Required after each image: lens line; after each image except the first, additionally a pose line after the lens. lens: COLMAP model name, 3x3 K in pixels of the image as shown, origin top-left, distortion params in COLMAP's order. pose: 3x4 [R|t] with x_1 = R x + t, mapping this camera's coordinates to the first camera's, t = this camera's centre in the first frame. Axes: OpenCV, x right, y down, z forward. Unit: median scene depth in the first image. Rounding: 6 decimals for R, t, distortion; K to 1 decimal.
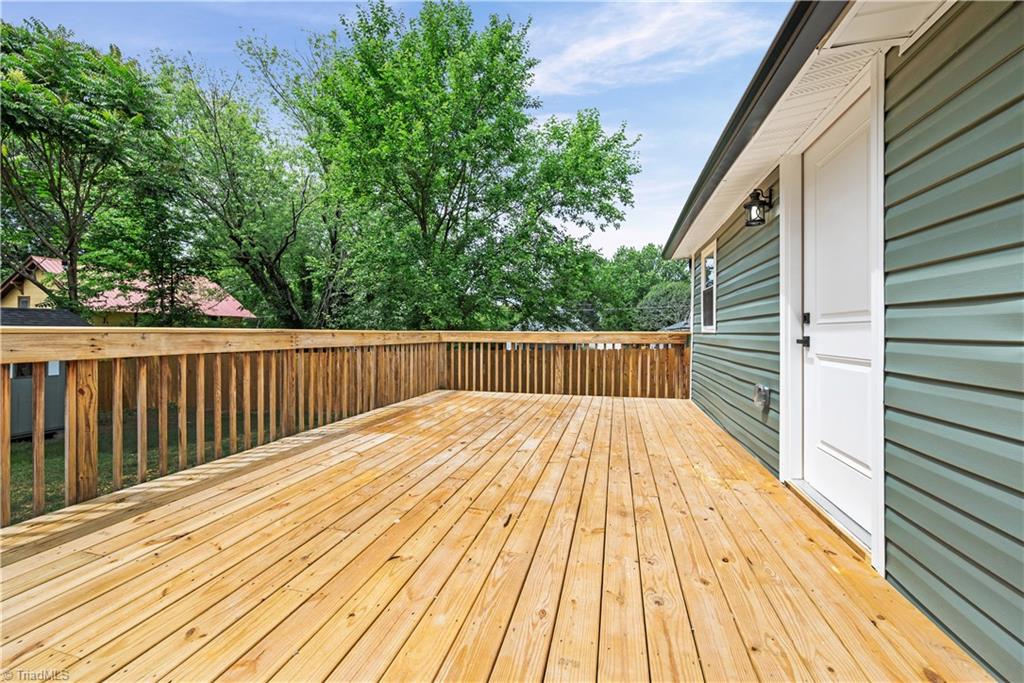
lens RADIAL K [[410.3, 0, 511.1], [0, 410.3, 334.5], [0, 0, 1]] dist [0.000377, 0.000115]
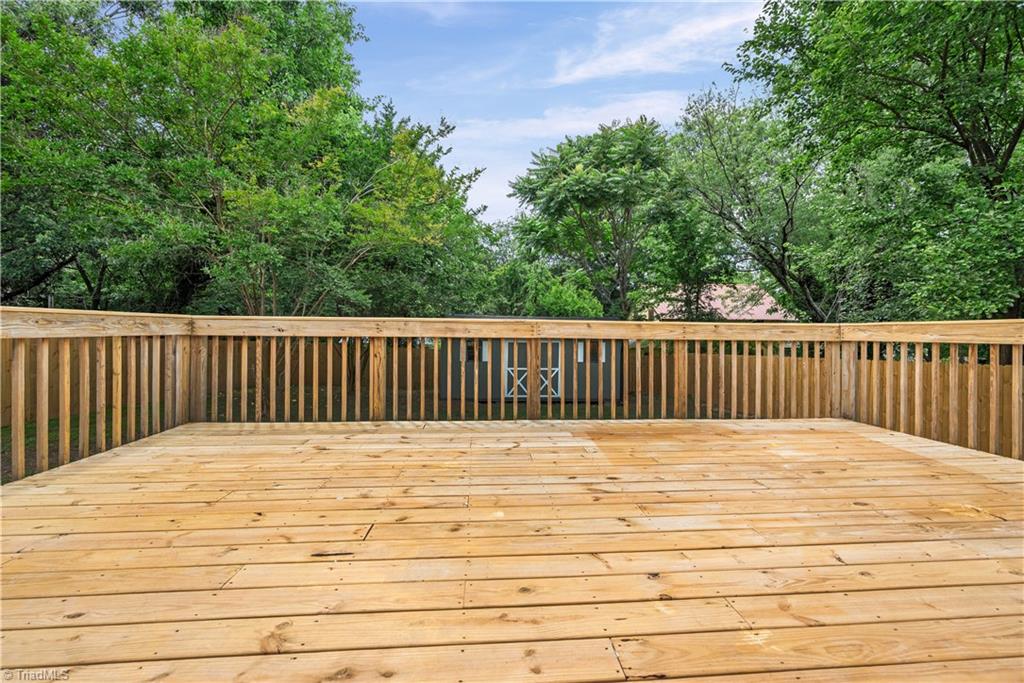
lens RADIAL K [[410.3, 0, 511.3], [0, 410.3, 337.3], [0, 0, 1]] dist [0.000377, 0.000115]
pose [[0.318404, 0.005979, -0.947936, 0.495919], [-0.013418, 0.999908, 0.001800, 0.035706], [0.947860, 0.012146, 0.318455, 0.667618]]
